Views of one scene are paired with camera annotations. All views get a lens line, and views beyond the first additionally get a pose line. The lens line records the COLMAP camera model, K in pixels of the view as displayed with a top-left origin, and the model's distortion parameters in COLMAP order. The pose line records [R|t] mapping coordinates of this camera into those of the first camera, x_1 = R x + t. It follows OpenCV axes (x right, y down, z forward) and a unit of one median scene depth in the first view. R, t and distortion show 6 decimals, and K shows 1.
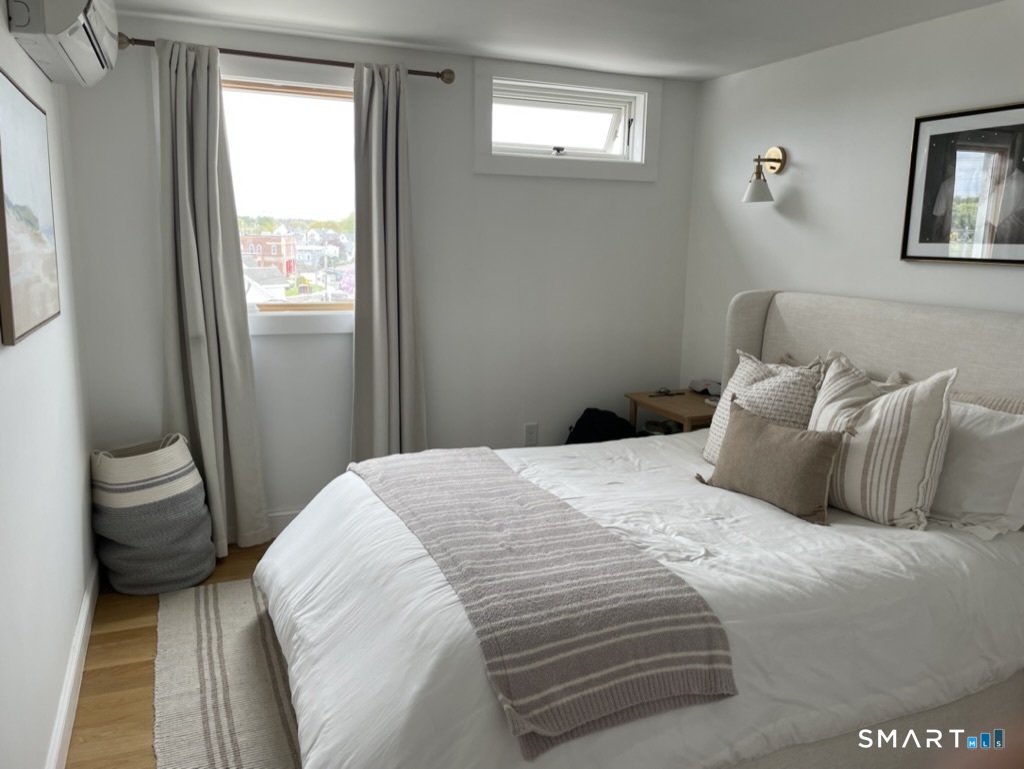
lens RADIAL K [[780.0, 0, 511.0], [0, 780.0, 382.9], [0, 0, 1]] dist [0.064351, -0.063785]
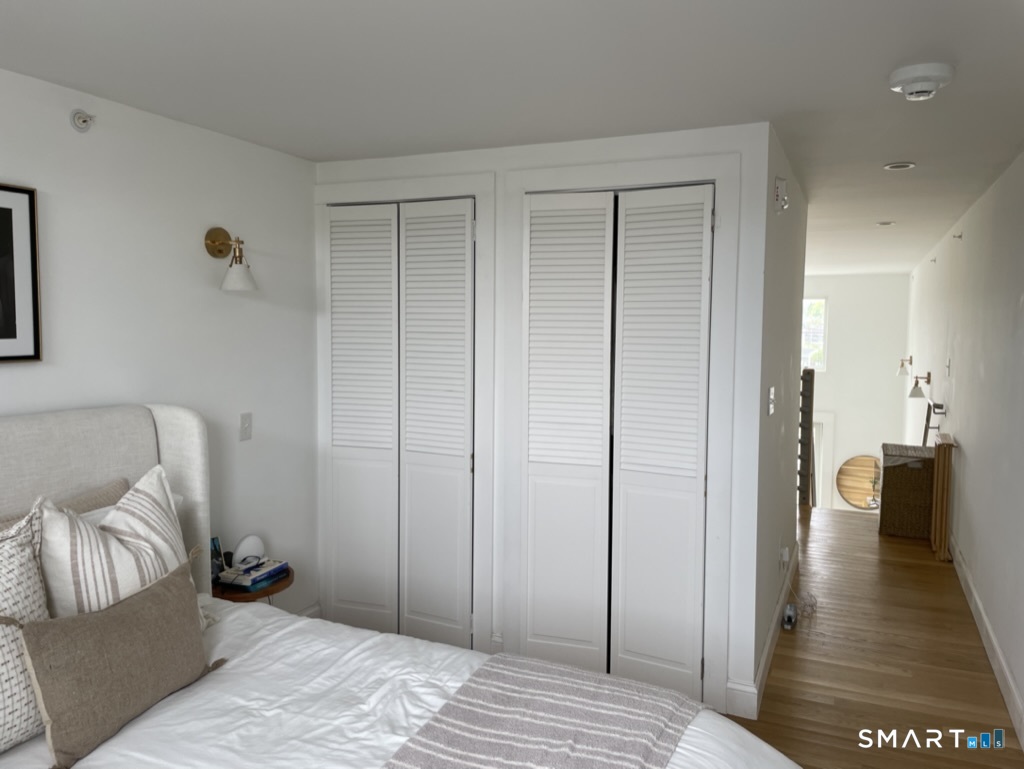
lens RADIAL K [[780.0, 0, 513.9], [0, 780.0, 384.7], [0, 0, 1]] dist [0.064351, -0.063785]
pose [[-0.690550, -0.076414, 0.719237, -0.472515], [0.115036, 0.970142, 0.213519, -0.292108], [-0.714078, 0.230184, -0.661142, 1.379247]]
